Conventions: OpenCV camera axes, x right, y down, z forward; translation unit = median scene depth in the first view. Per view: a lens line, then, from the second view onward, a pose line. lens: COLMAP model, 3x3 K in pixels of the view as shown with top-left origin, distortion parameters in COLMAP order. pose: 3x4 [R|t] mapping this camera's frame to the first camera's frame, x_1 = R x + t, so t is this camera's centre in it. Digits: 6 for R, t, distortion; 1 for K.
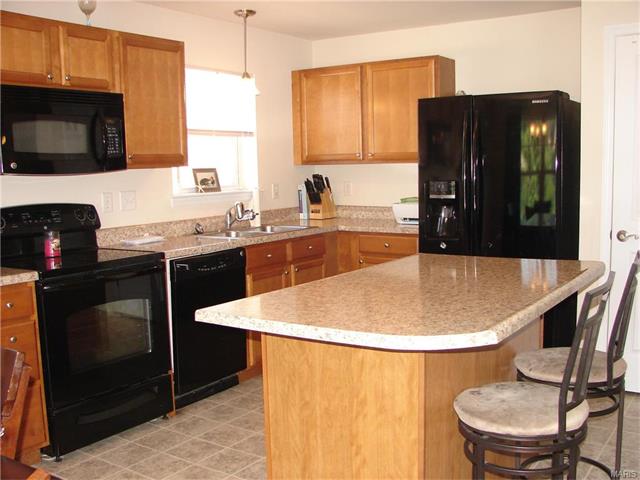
lens RADIAL K [[709.7, 0, 320.0], [0, 709.7, 240.0], [0, 0, 1]] dist [-0.076653, 0.019272]
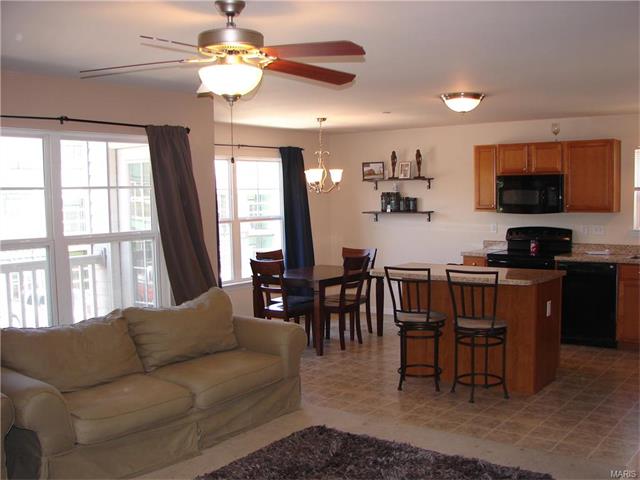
lens RADIAL K [[709.7, 0, 320.0], [0, 709.7, 240.0], [0, 0, 1]] dist [-0.076653, 0.019272]
pose [[-0.072928, 0.093071, -0.992985, 1.746737], [-0.089329, 0.991025, 0.099448, -0.162822], [0.993329, 0.095955, -0.063960, 0.481348]]
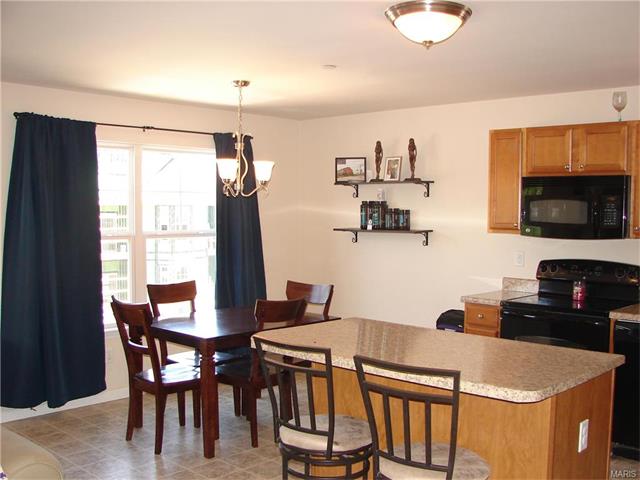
lens RADIAL K [[709.7, 0, 320.0], [0, 709.7, 240.0], [0, 0, 1]] dist [-0.076653, 0.019272]
pose [[-0.170530, 0.068785, -0.982949, 0.975138], [-0.111914, 0.989753, 0.088677, -0.148198], [0.978976, 0.125128, -0.161085, 0.708622]]
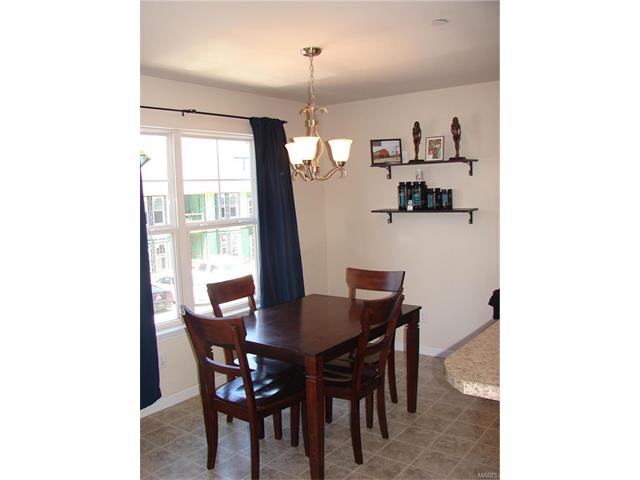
lens RADIAL K [[537.7, 0, 320.0], [0, 537.7, 240.0], [0, 0, 1]] dist [-0.067026, 0.001990]
pose [[-0.048992, 0.121513, -0.991380, 0.594408], [-0.074962, 0.989325, 0.124966, -0.110570], [0.995982, 0.080439, -0.039360, 0.392790]]
